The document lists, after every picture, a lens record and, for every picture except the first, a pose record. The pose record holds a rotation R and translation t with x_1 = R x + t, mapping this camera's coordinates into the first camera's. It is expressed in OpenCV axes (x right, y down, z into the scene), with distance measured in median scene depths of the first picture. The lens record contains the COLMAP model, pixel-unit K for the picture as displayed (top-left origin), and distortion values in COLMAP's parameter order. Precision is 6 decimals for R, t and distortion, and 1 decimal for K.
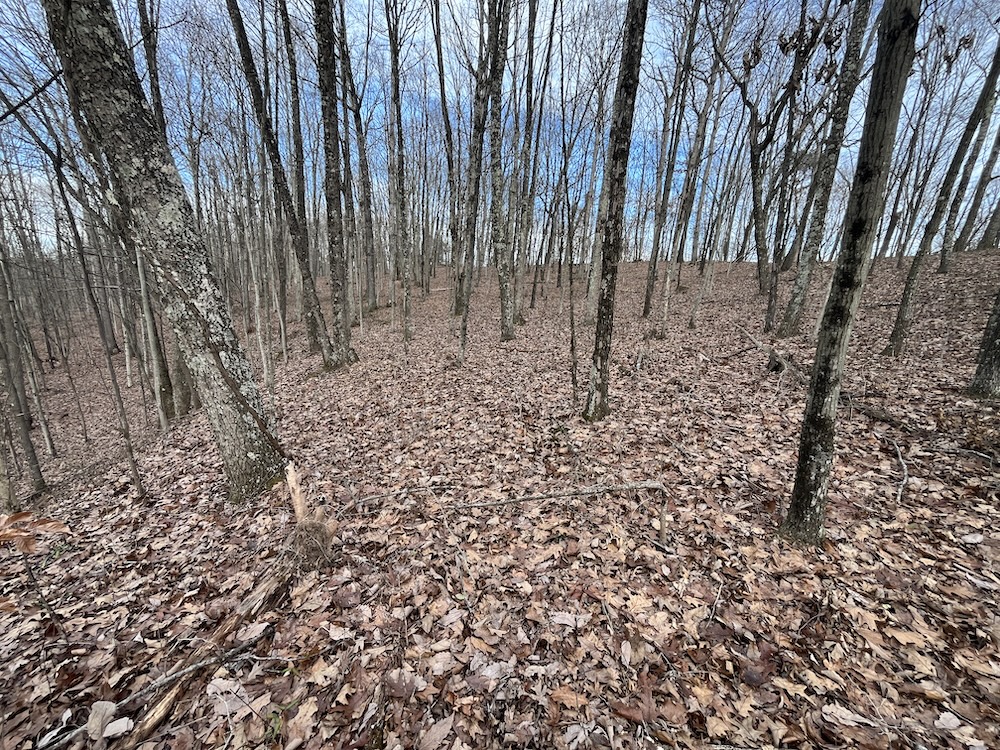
lens RADIAL K [[409.8, 0, 498.8], [0, 409.8, 373.7], [0, 0, 1]] dist [-0.002699, -0.000098]
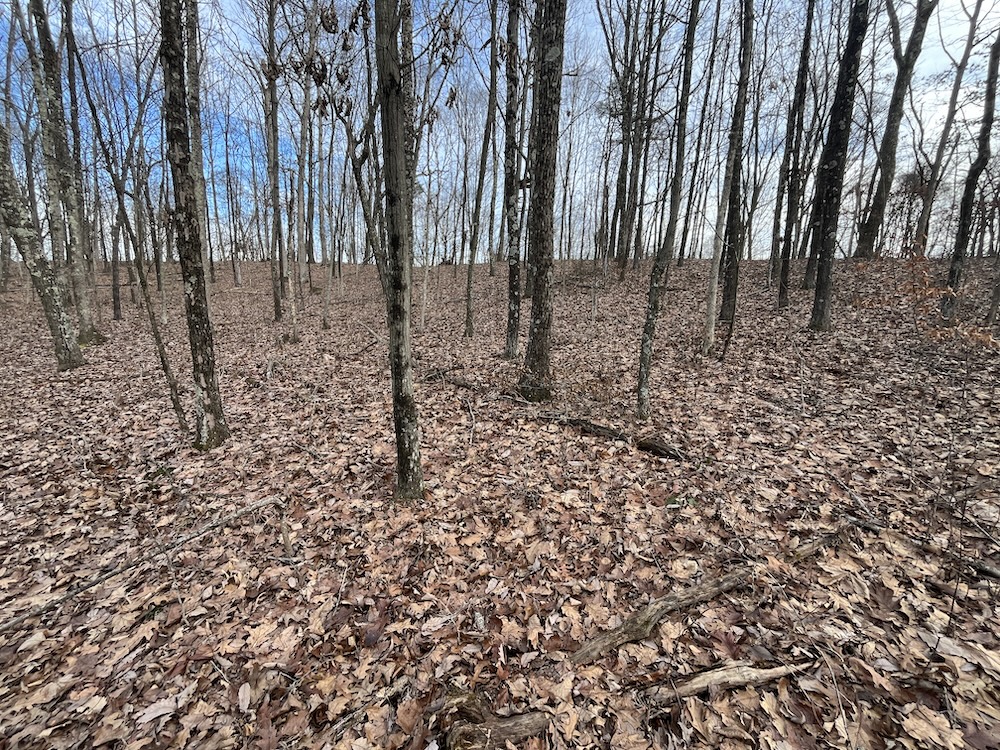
lens RADIAL K [[409.8, 0, 498.8], [0, 409.8, 373.7], [0, 0, 1]] dist [-0.002699, -0.000098]
pose [[0.682102, -0.162674, 0.712934, 0.108274], [0.164420, 0.984096, 0.067238, 0.006057], [-0.712533, 0.071357, 0.698001, -0.054466]]
